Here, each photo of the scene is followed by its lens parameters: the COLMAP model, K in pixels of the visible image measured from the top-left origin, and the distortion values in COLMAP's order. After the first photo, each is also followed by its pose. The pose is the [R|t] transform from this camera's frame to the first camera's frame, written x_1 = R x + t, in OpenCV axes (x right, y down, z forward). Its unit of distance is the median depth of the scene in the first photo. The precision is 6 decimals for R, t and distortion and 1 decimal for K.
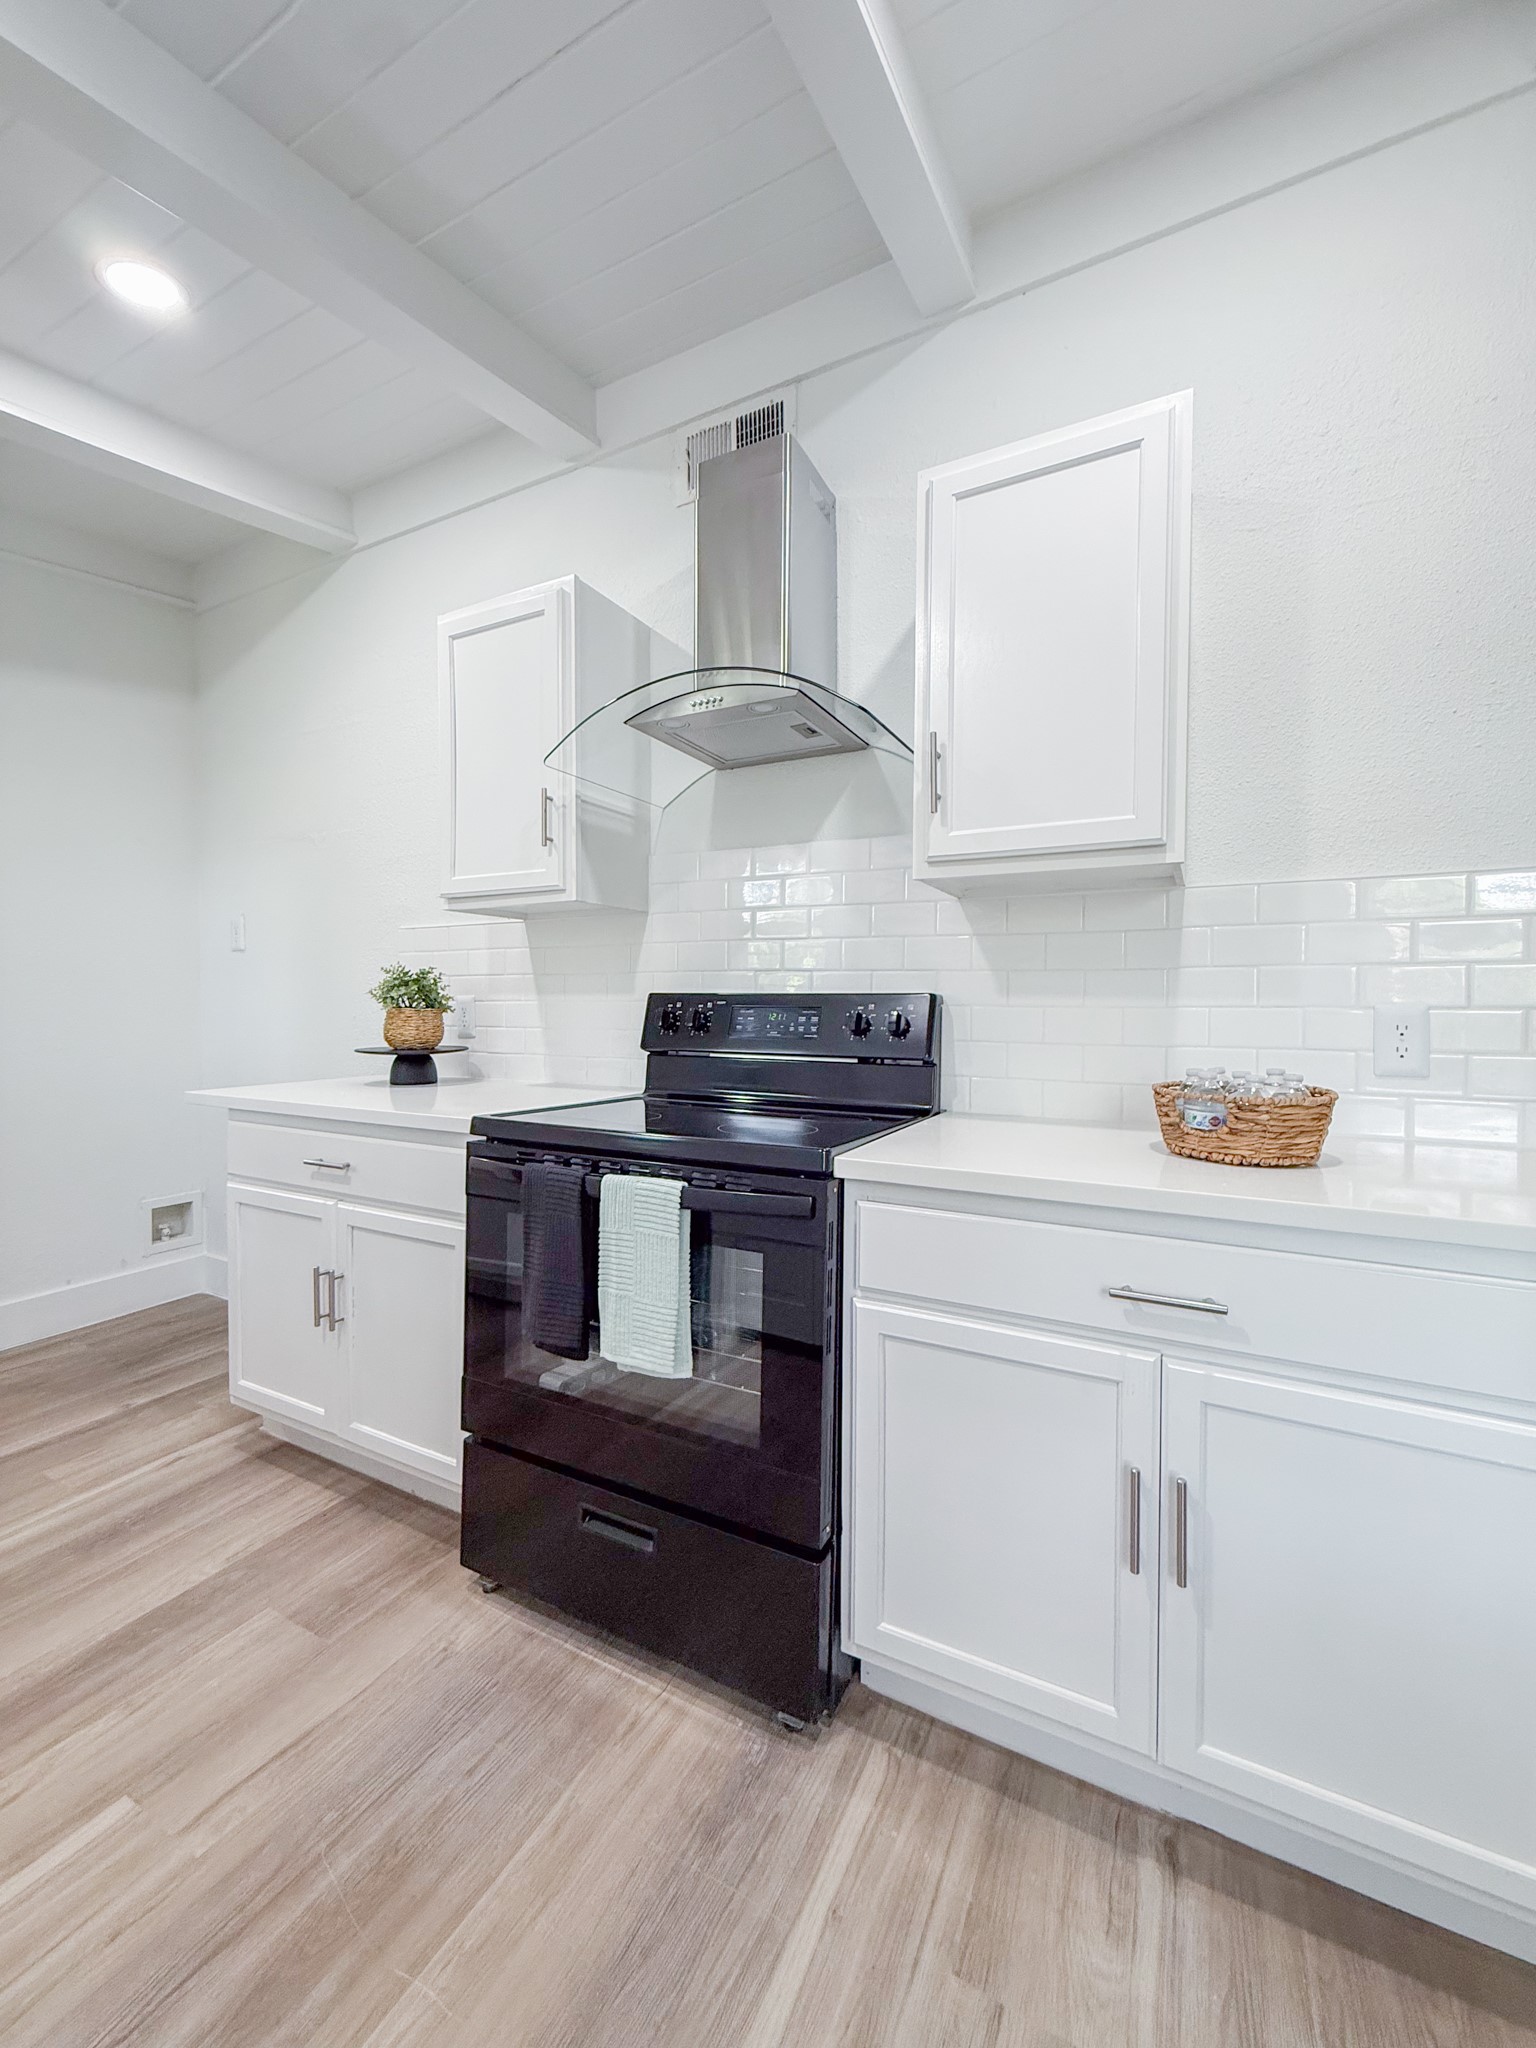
lens RADIAL K [[816.7, 0, 766.2], [0, 816.7, 1021.0], [0, 0, 1]] dist [-0.001271, -0.000020]
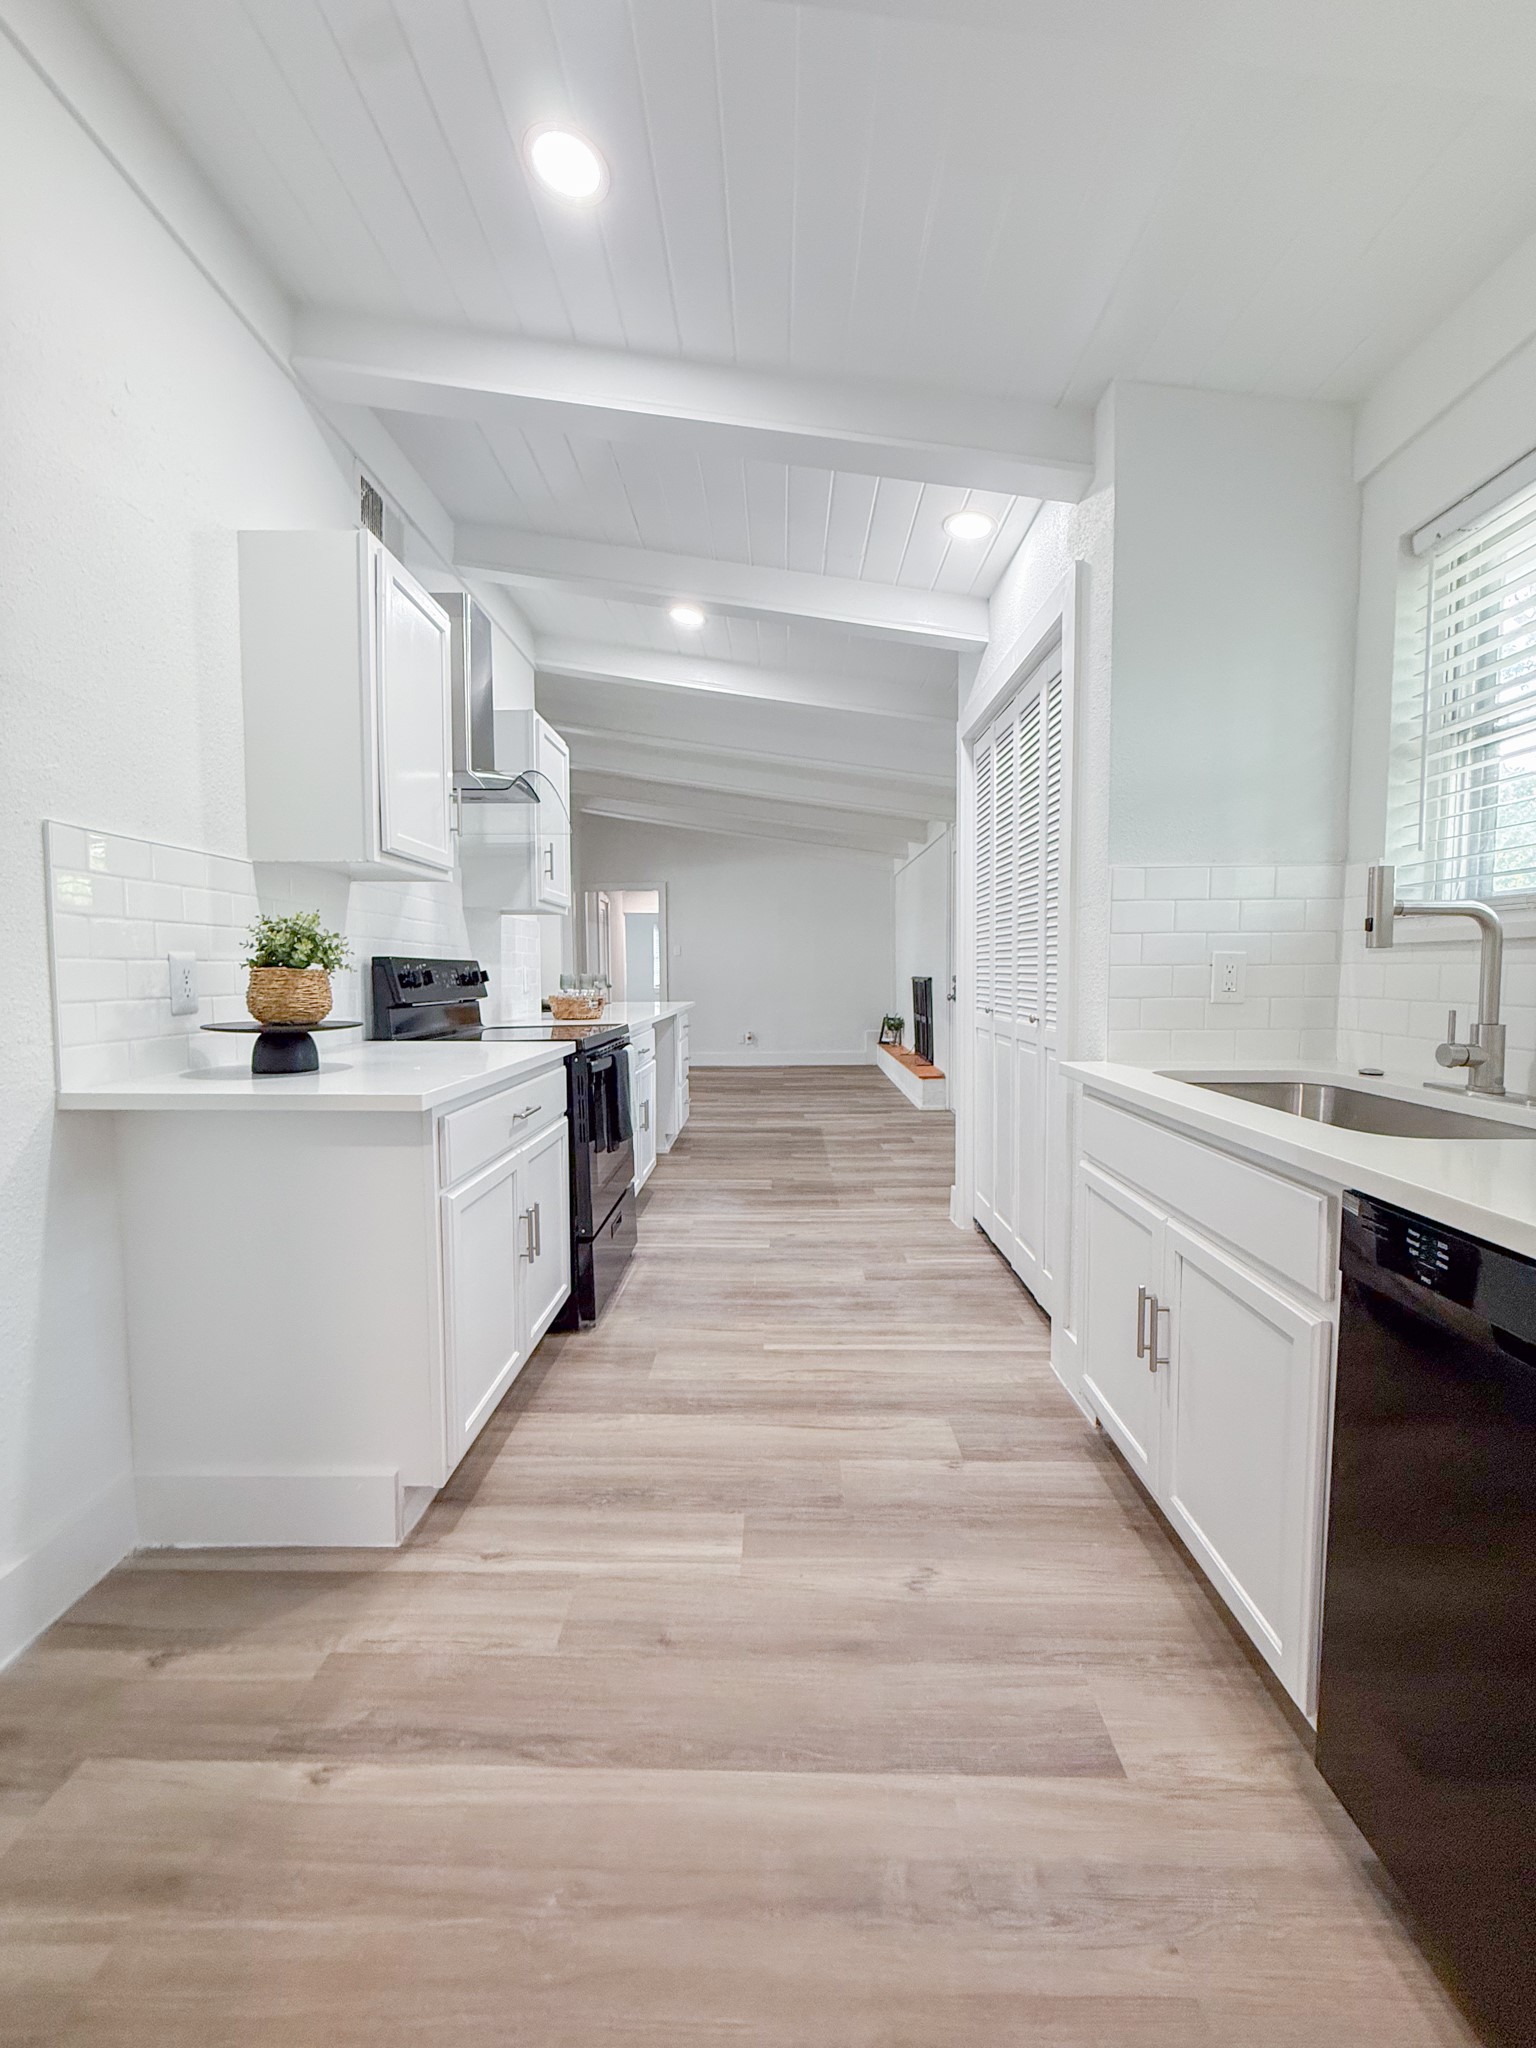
lens RADIAL K [[817.9, 0, 766.3], [0, 817.9, 1018.3], [0, 0, 1]] dist [-0.000941, 0.000025]
pose [[-0.447585, -0.056328, 0.892466, -1.861930], [0.015421, 0.997380, 0.070684, -0.026101], [-0.894109, 0.045400, -0.445543, 1.348004]]
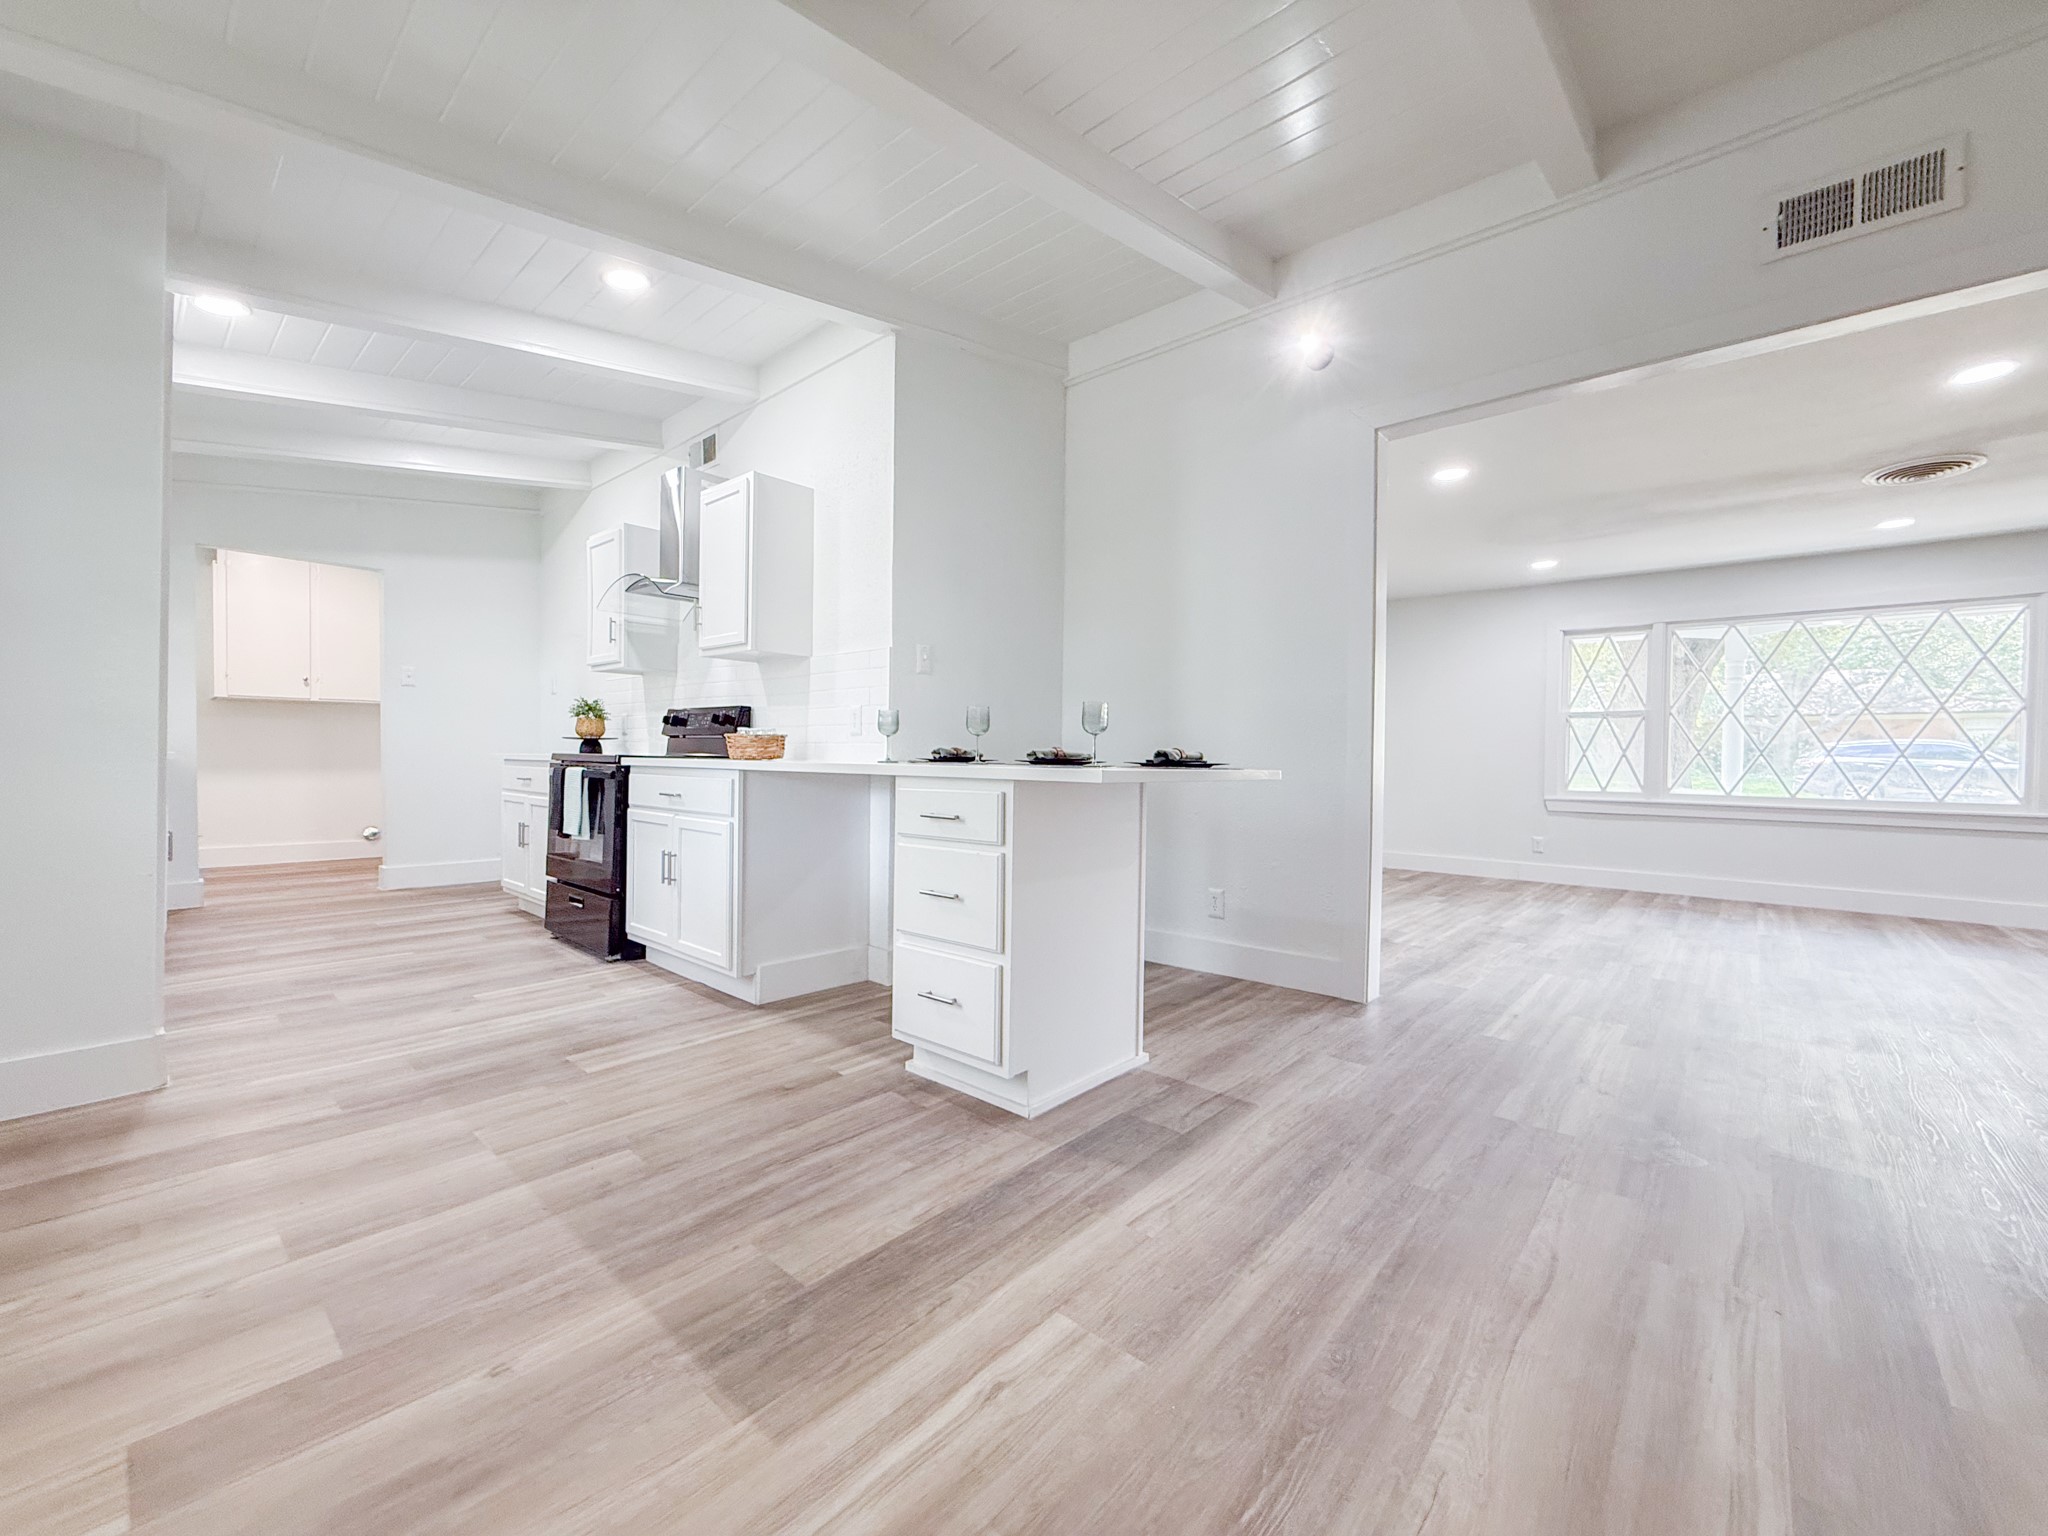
lens RADIAL K [[817.9, 0, 1018.9], [0, 817.9, 768.0], [0, 0, 1]] dist [-0.000941, 0.000025]
pose [[0.970557, 0.012741, -0.240533, 1.627189], [-0.014611, 0.999875, -0.005992, 0.155154], [0.240427, 0.009330, 0.970622, -1.098993]]
